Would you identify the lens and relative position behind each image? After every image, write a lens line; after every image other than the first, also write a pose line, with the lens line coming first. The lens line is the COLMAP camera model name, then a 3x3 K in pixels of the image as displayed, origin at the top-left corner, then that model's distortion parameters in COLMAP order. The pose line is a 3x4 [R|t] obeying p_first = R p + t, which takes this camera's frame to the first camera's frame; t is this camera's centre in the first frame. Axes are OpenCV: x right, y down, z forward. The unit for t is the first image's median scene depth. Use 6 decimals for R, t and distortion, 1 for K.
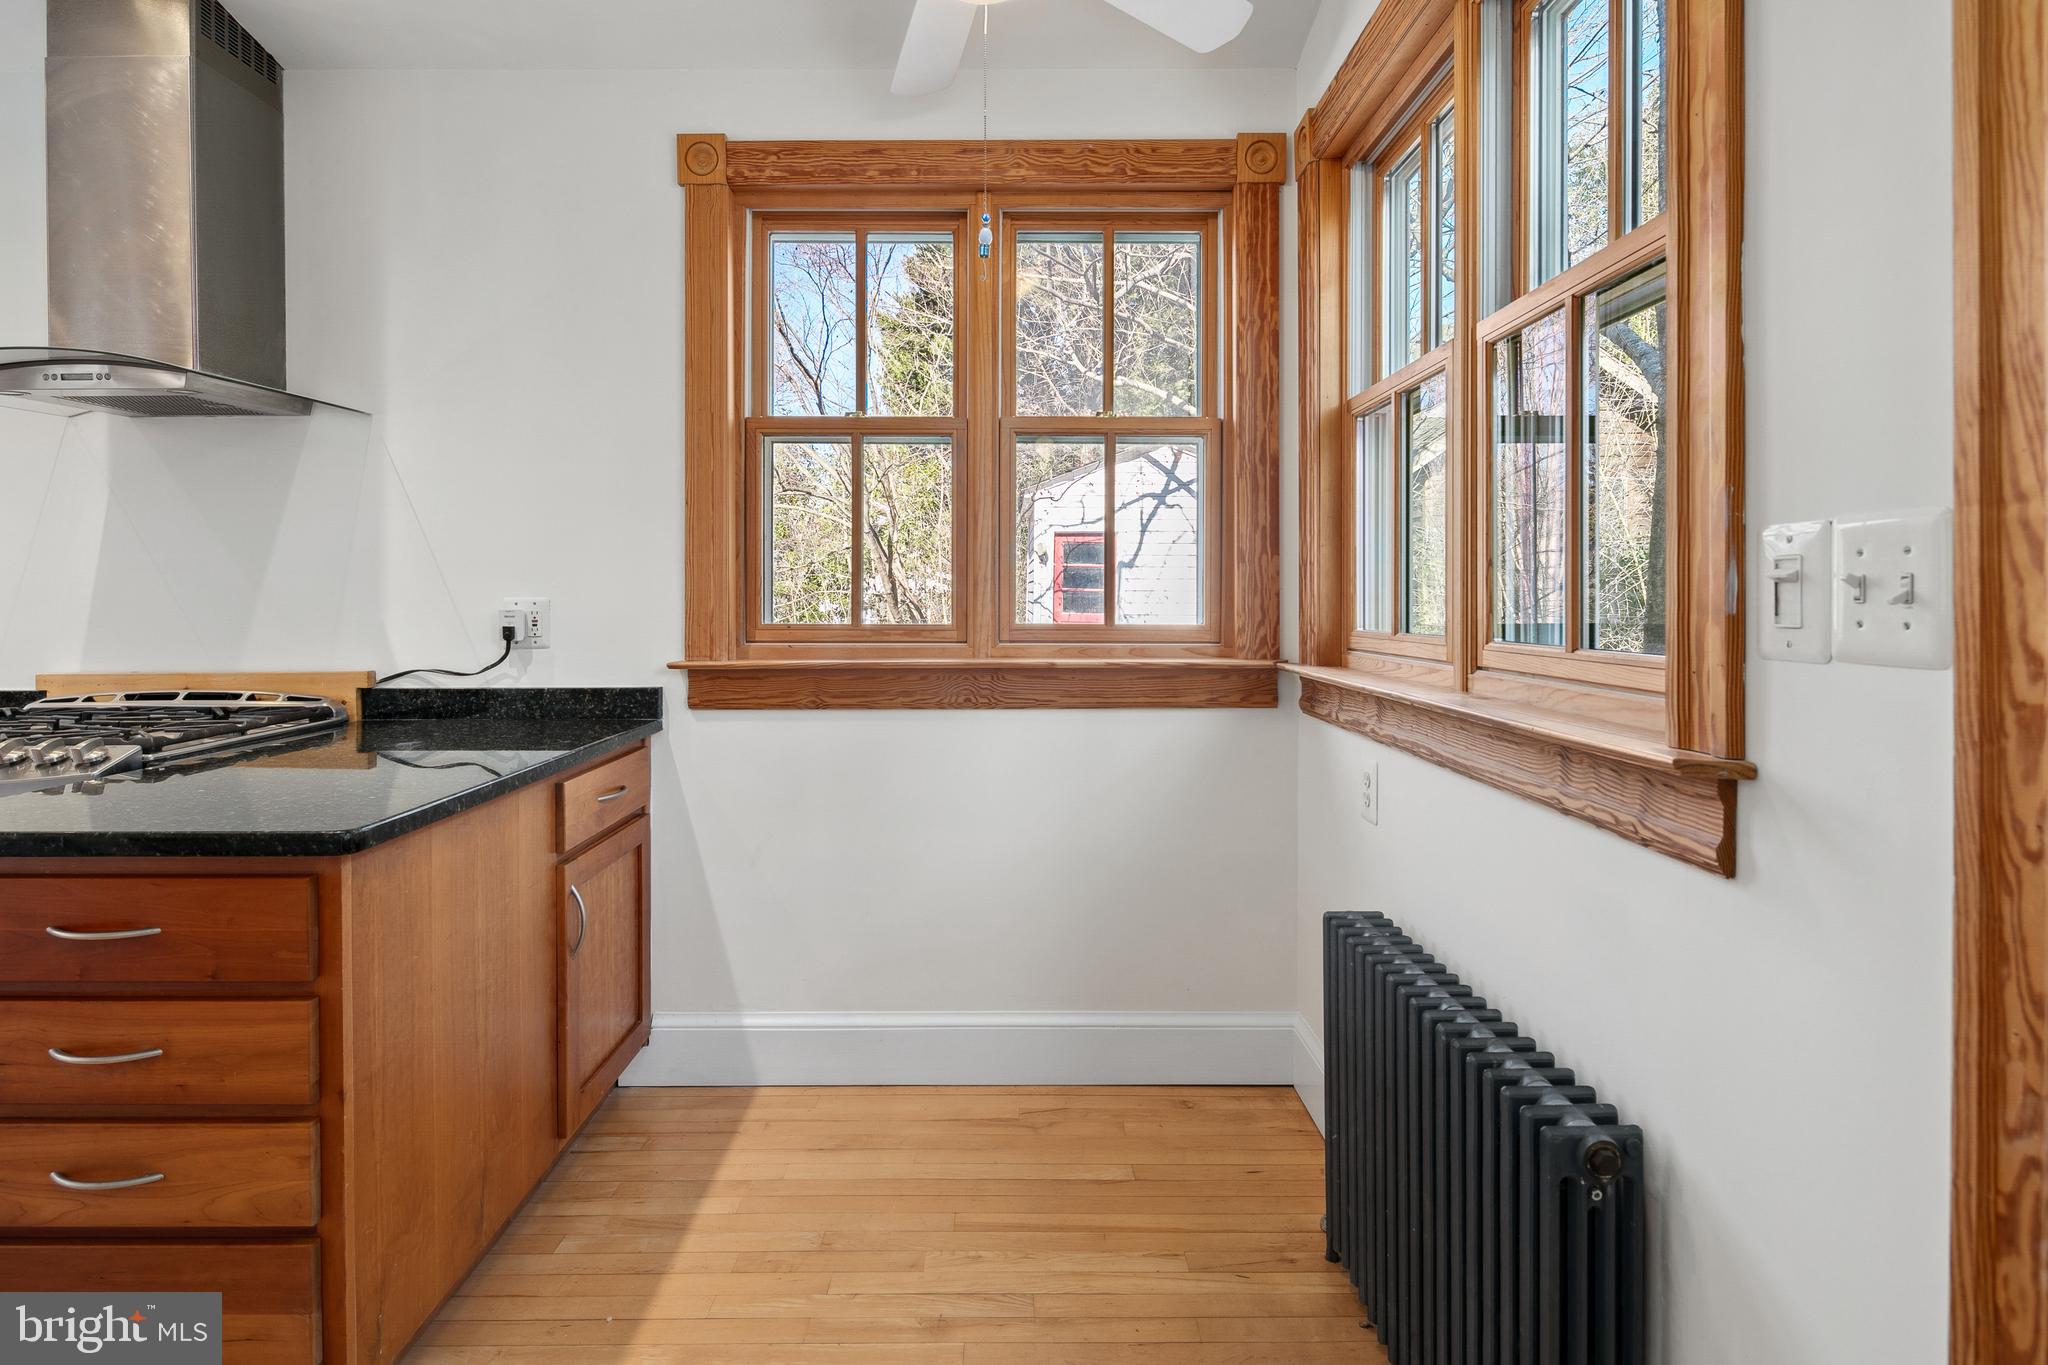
lens RADIAL K [[1014.8, 0, 1017.9], [0, 1014.8, 597.1], [0, 0, 1]] dist [-0.001674, -0.000761]
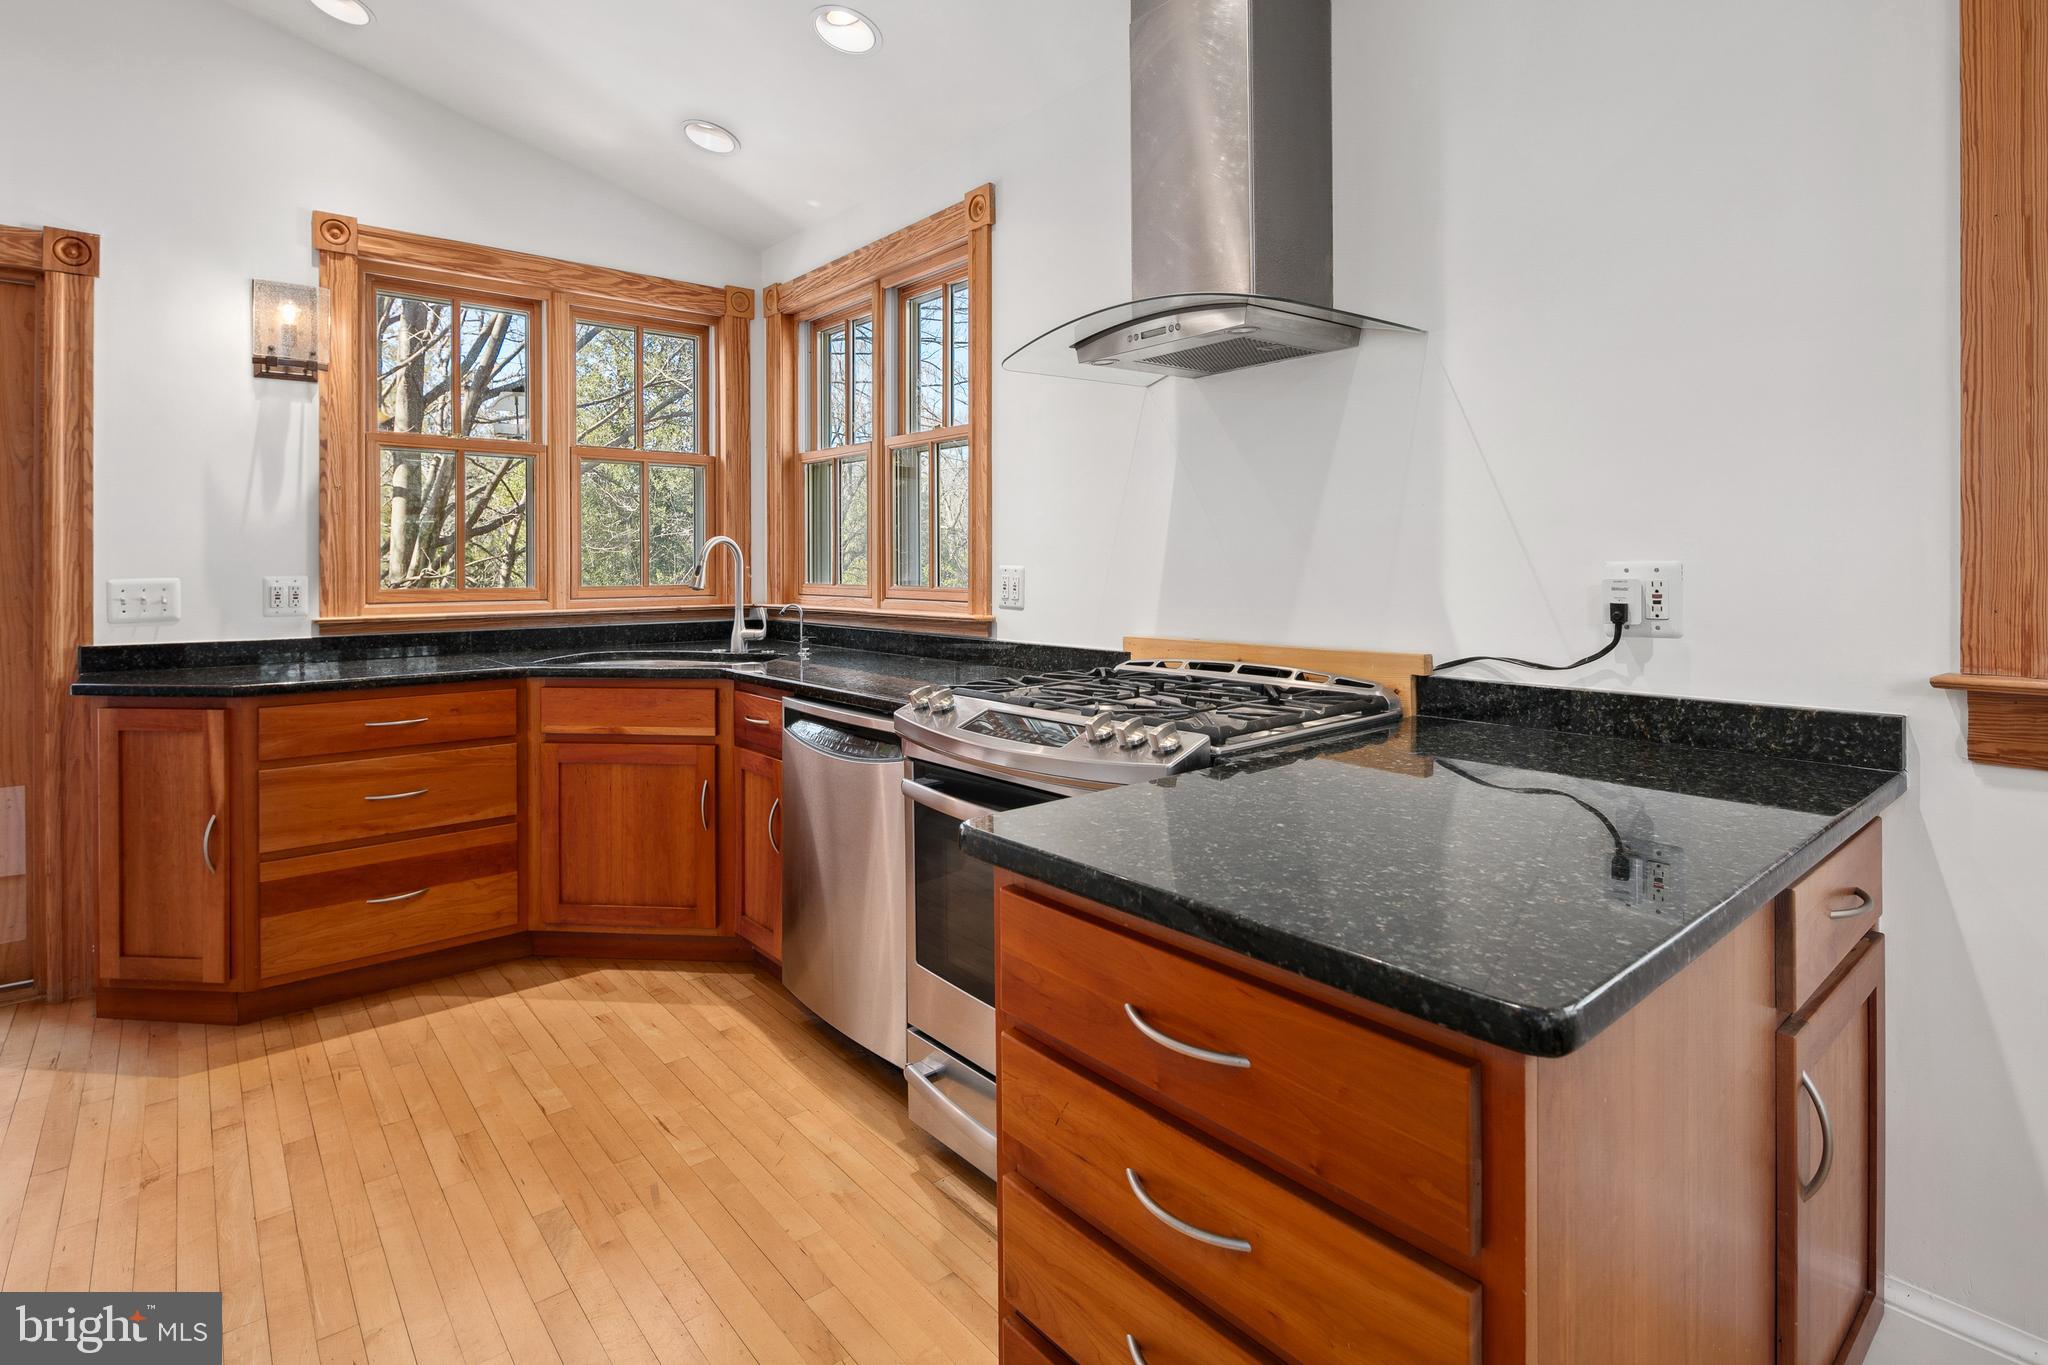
lens RADIAL K [[1014.8, 0, 1017.9], [0, 1014.8, 597.1], [0, 0, 1]] dist [-0.001674, -0.000761]
pose [[0.639097, 0.024355, -0.768741, -0.239836], [0.003623, 0.999392, 0.034674, -0.000885], [0.769118, -0.024945, 0.638620, 0.253530]]
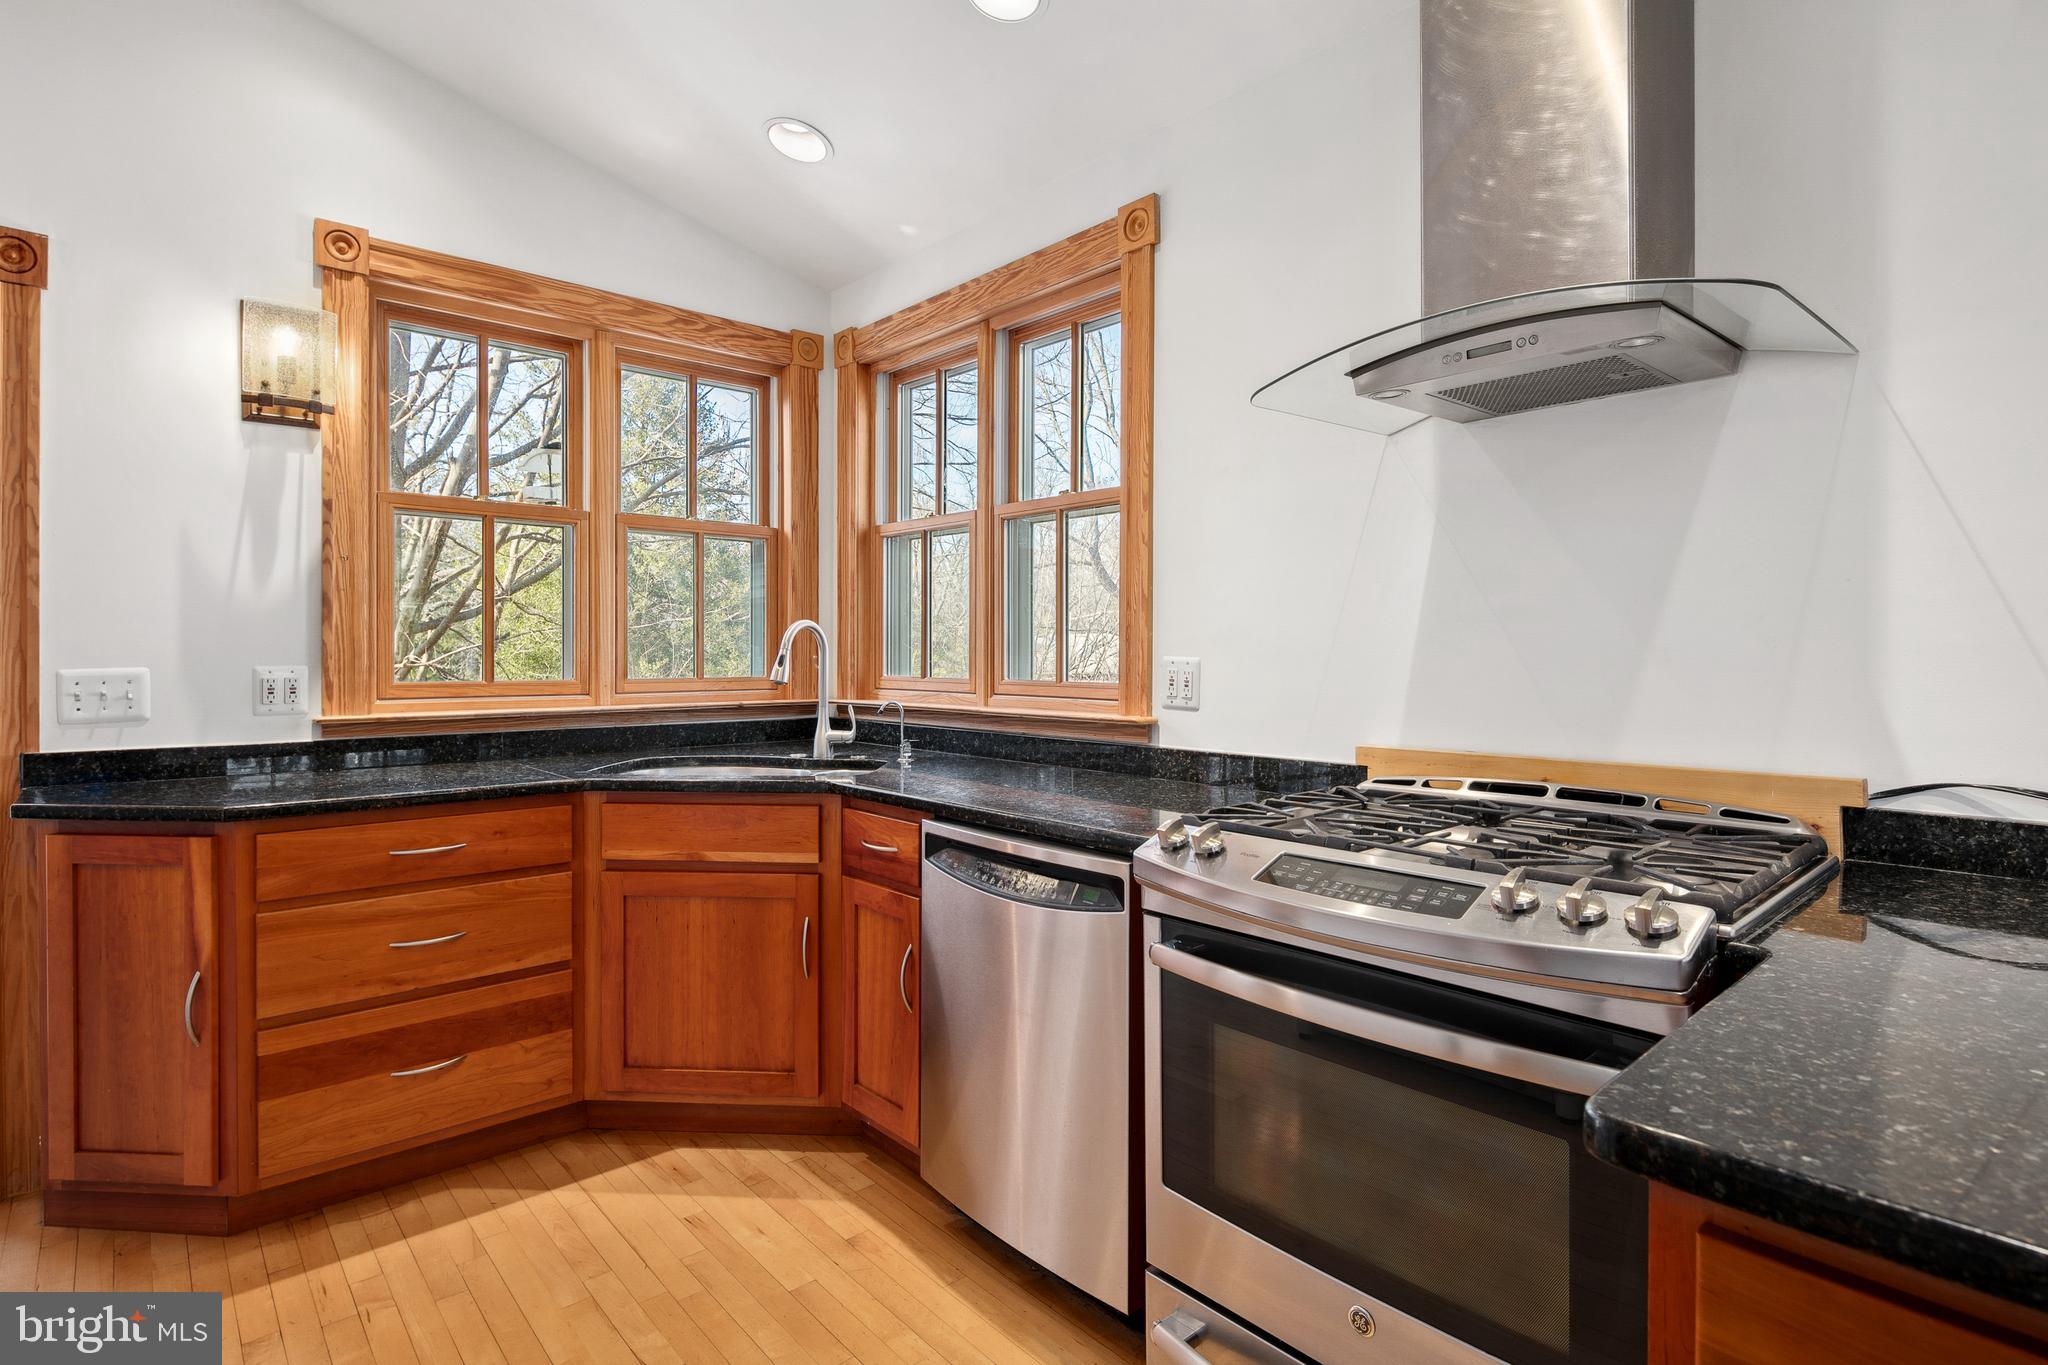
lens RADIAL K [[1019.9, 0, 1019.5], [0, 1019.9, 690.0], [0, 0, 1]] dist [-0.002788, -0.000767]
pose [[0.661605, 0.029475, -0.749273, -0.533968], [-0.001154, 0.999266, 0.038291, -0.002380], [0.749851, -0.024469, 0.661154, 0.236789]]
